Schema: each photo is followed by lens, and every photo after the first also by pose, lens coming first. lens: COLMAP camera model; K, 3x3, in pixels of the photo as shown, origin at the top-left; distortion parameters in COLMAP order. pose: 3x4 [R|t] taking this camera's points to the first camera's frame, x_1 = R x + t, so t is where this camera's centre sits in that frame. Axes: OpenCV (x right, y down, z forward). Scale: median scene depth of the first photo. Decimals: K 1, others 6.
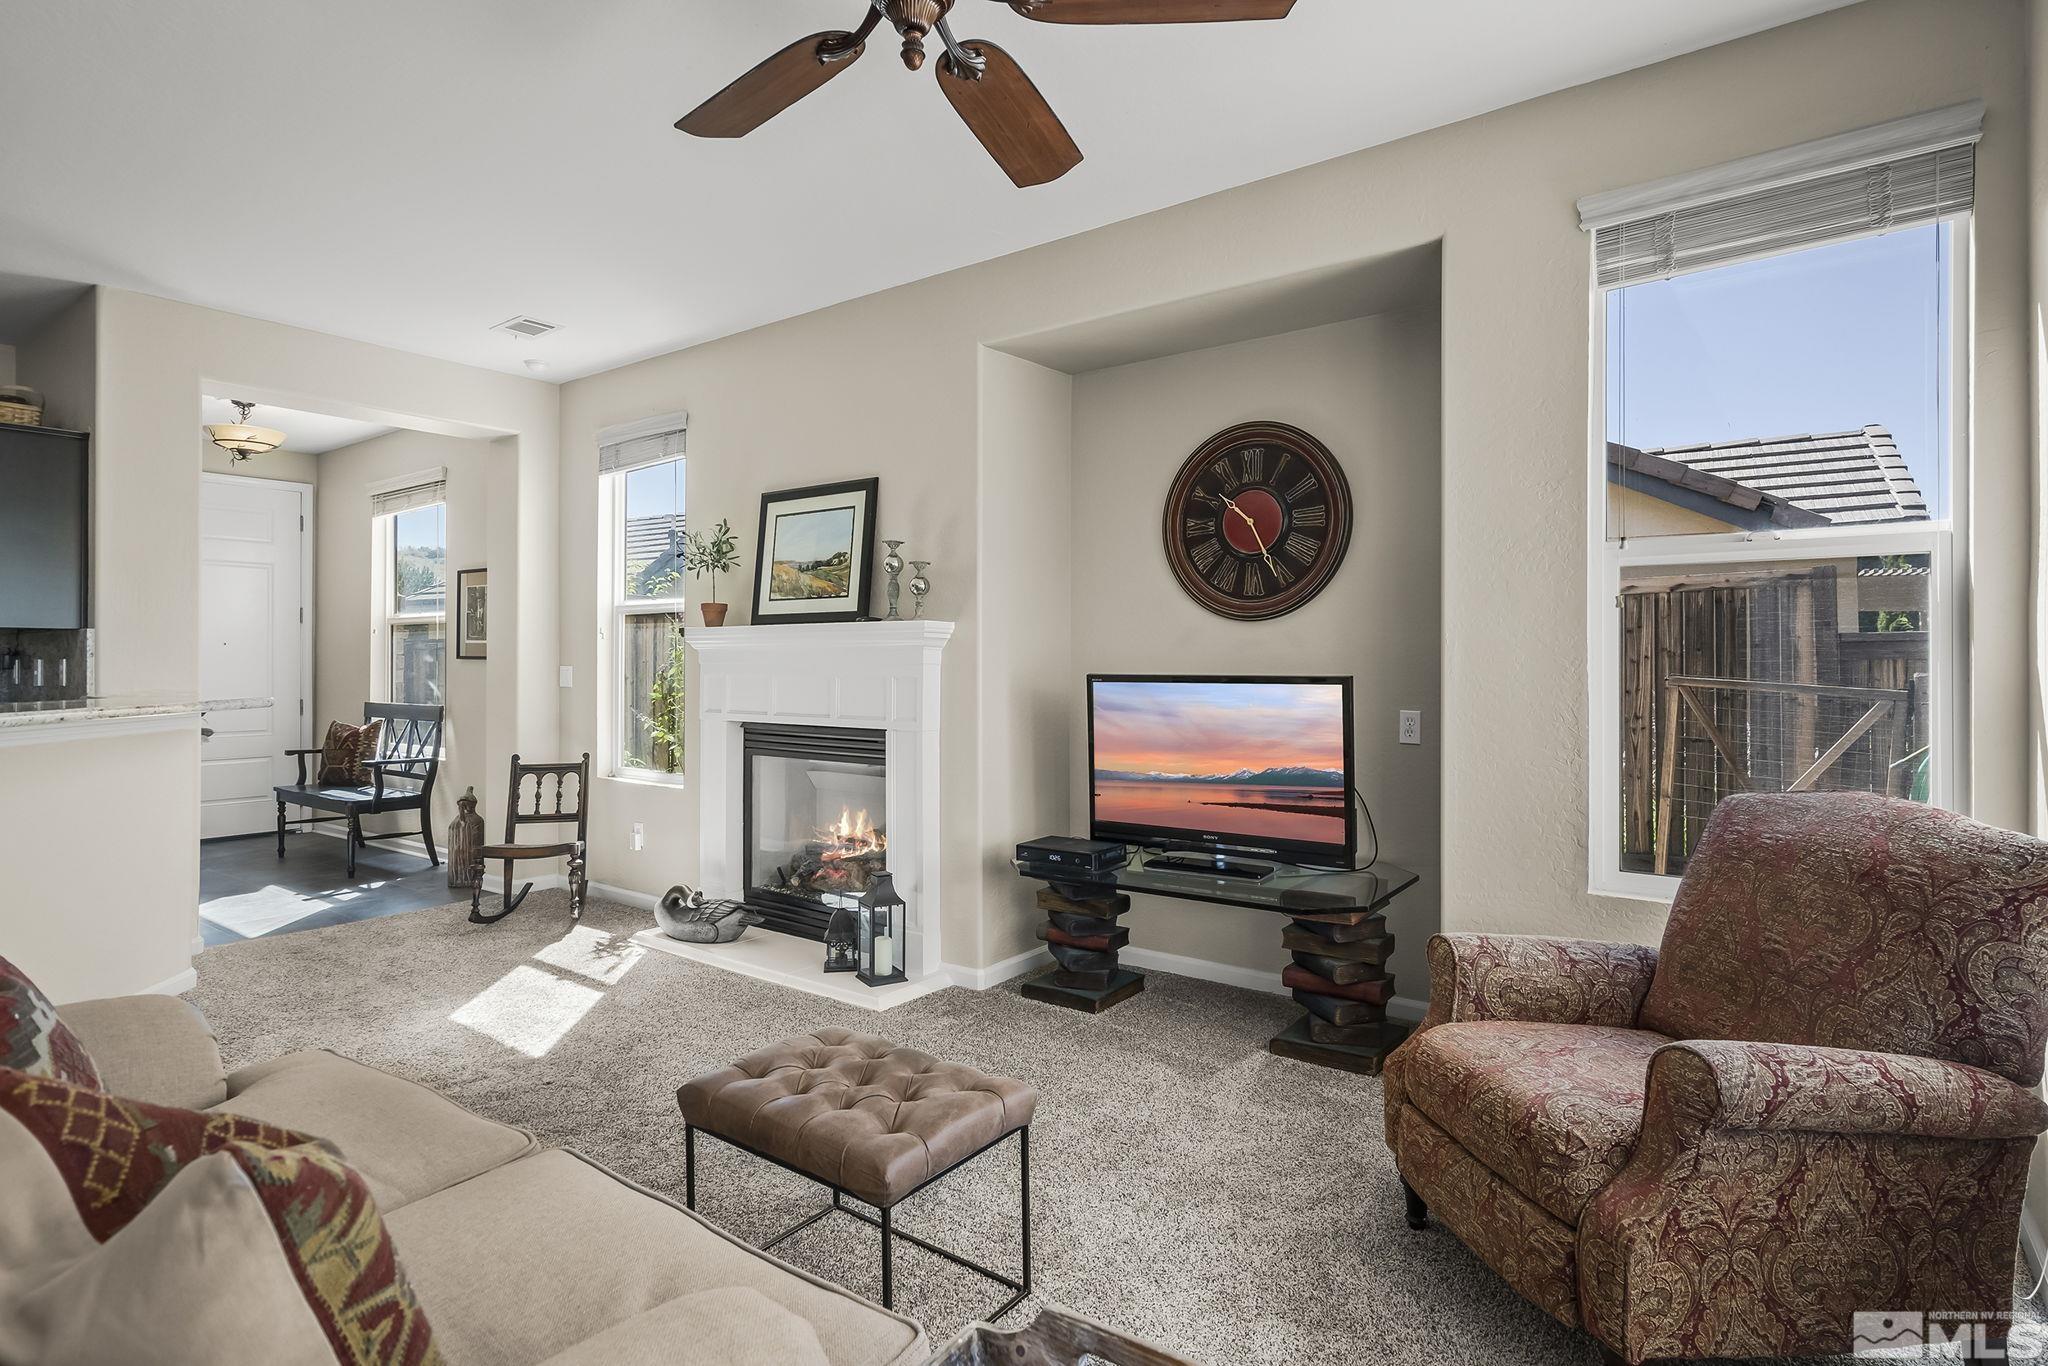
lens RADIAL K [[1026.0, 0, 1034.3], [0, 1026.0, 656.1], [0, 0, 1]] dist [-0.006123, -0.000613]
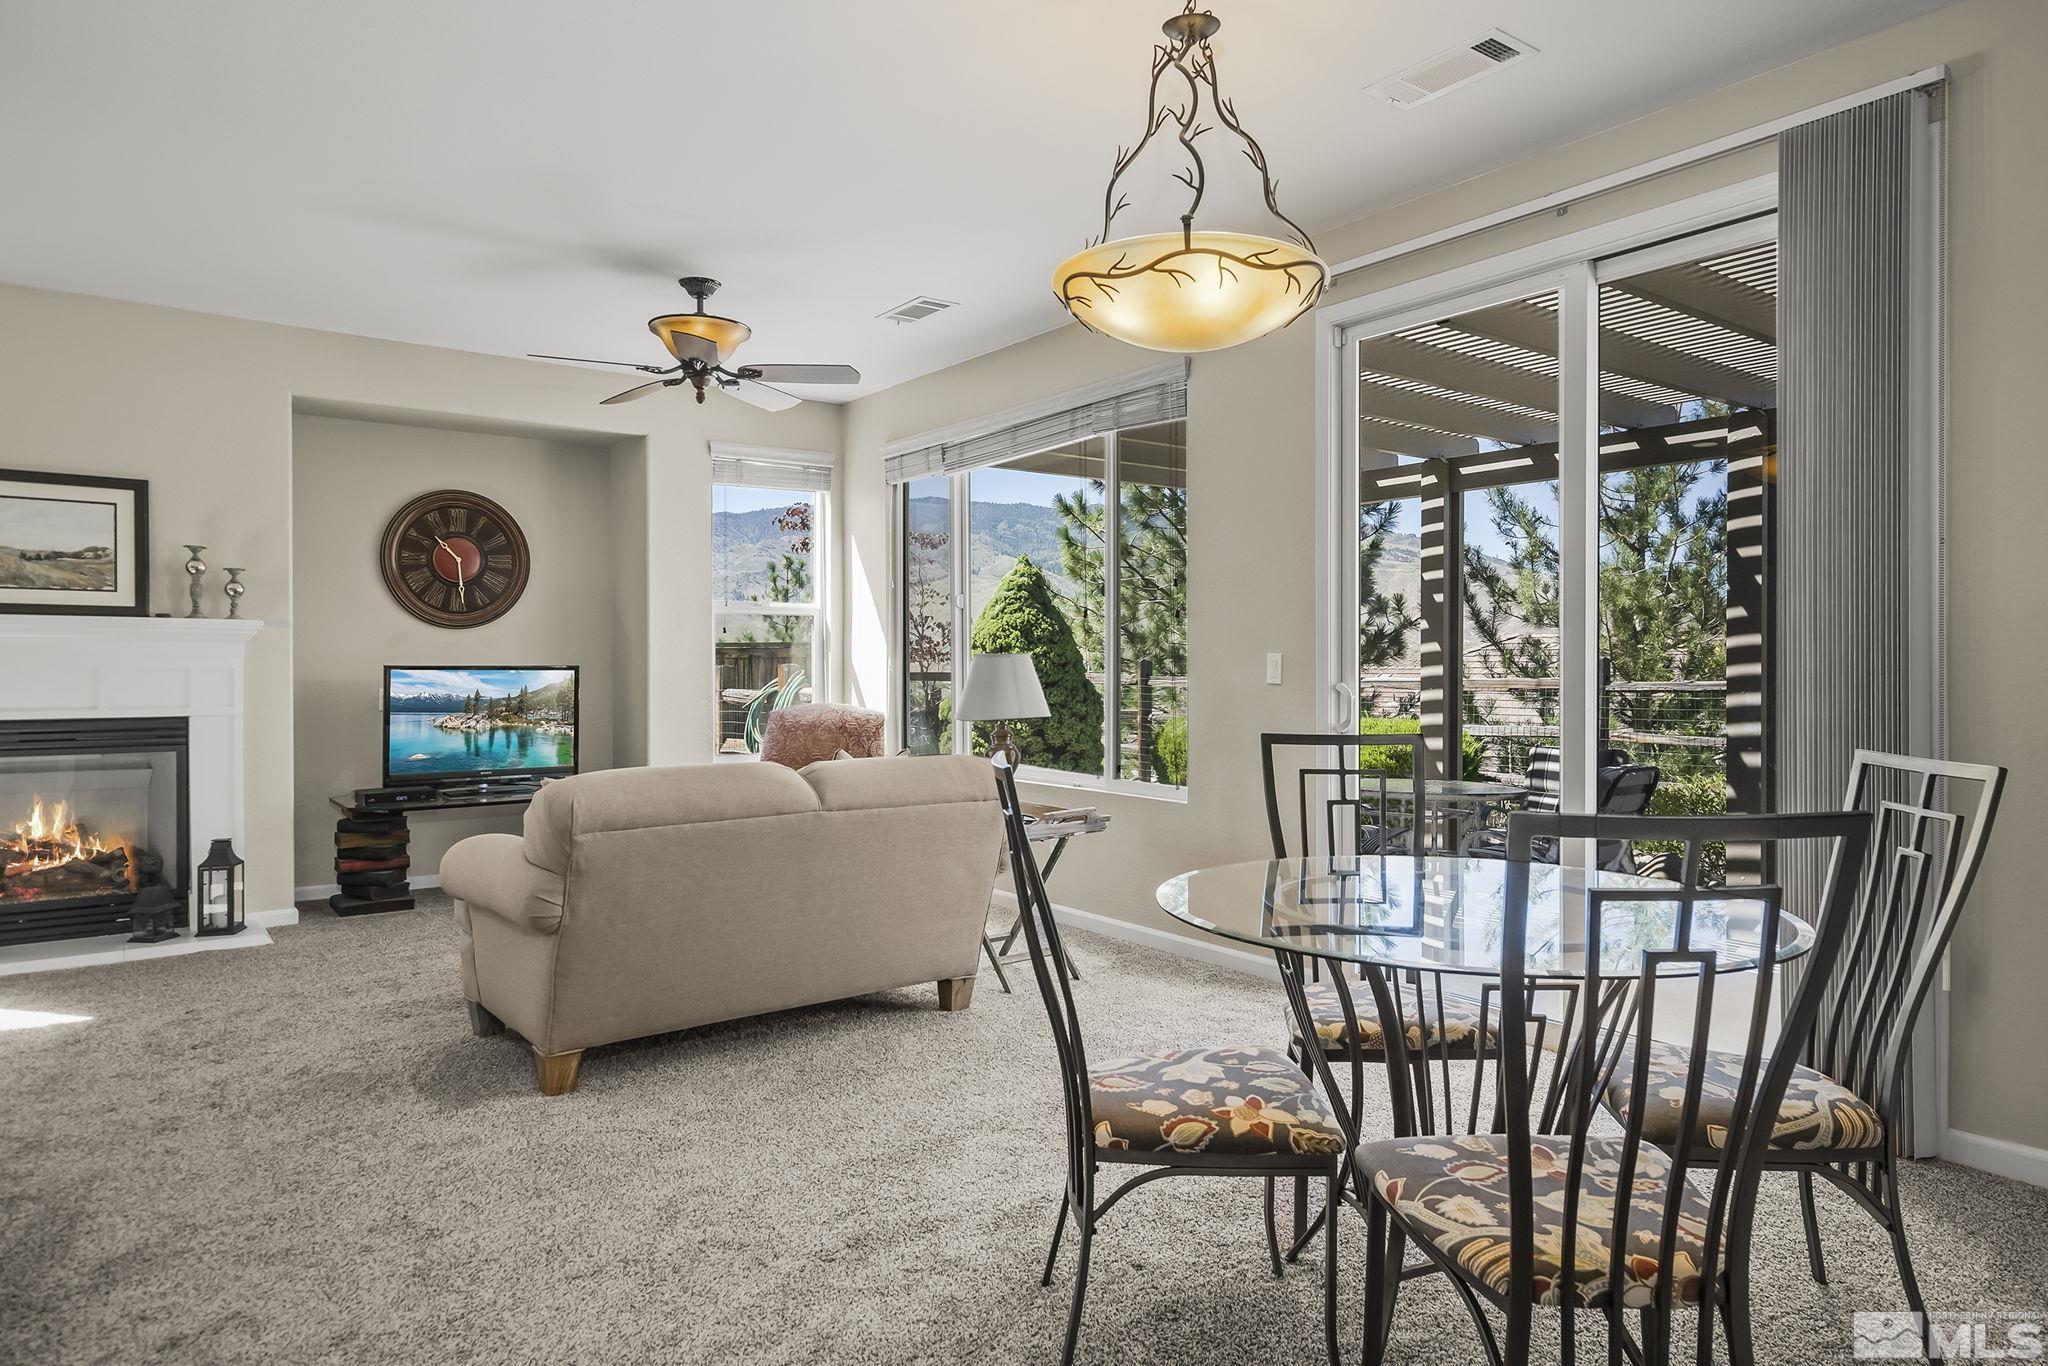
lens RADIAL K [[1185.0, 0, 990.1], [0, 1185.0, 669.7], [0, 0, 1]] dist [0.018337, -0.001154]
pose [[0.310096, -0.002693, 0.950701, -0.988304], [0.000141, 0.999996, 0.002787, 0.016622], [-0.950705, -0.000730, 0.310095, -0.198797]]
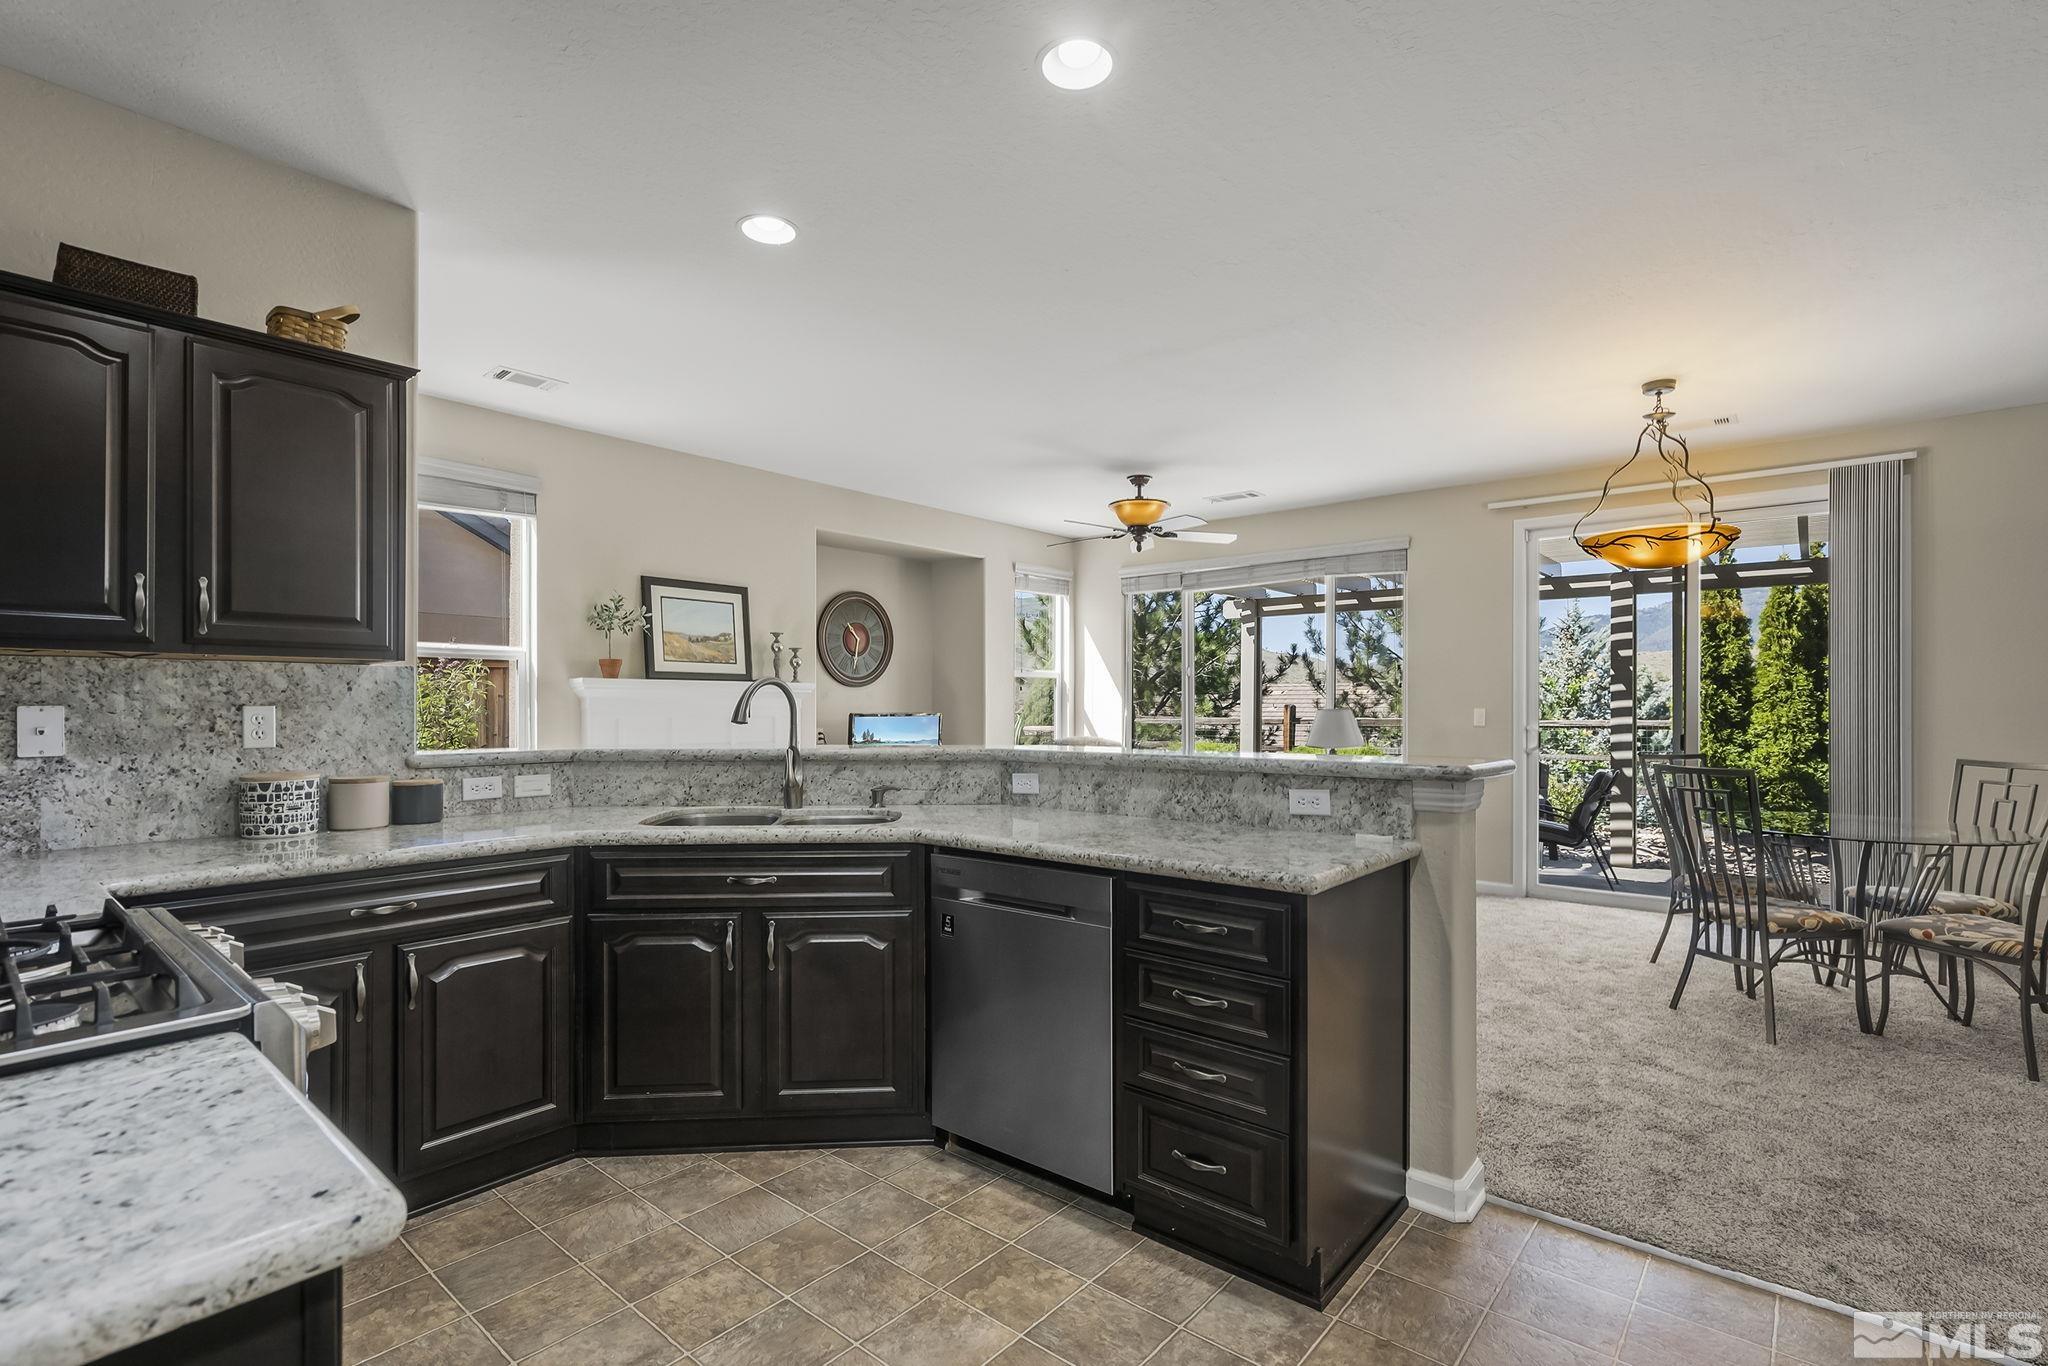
lens RADIAL K [[951.3, 0, 991.9], [0, 951.3, 699.9], [0, 0, 1]] dist [0.002372, 0.000552]
pose [[0.099167, 0.005491, 0.995056, -1.434340], [-0.007544, 0.999960, -0.004766, -0.000988], [-0.995042, -0.007034, 0.099204, 0.455695]]
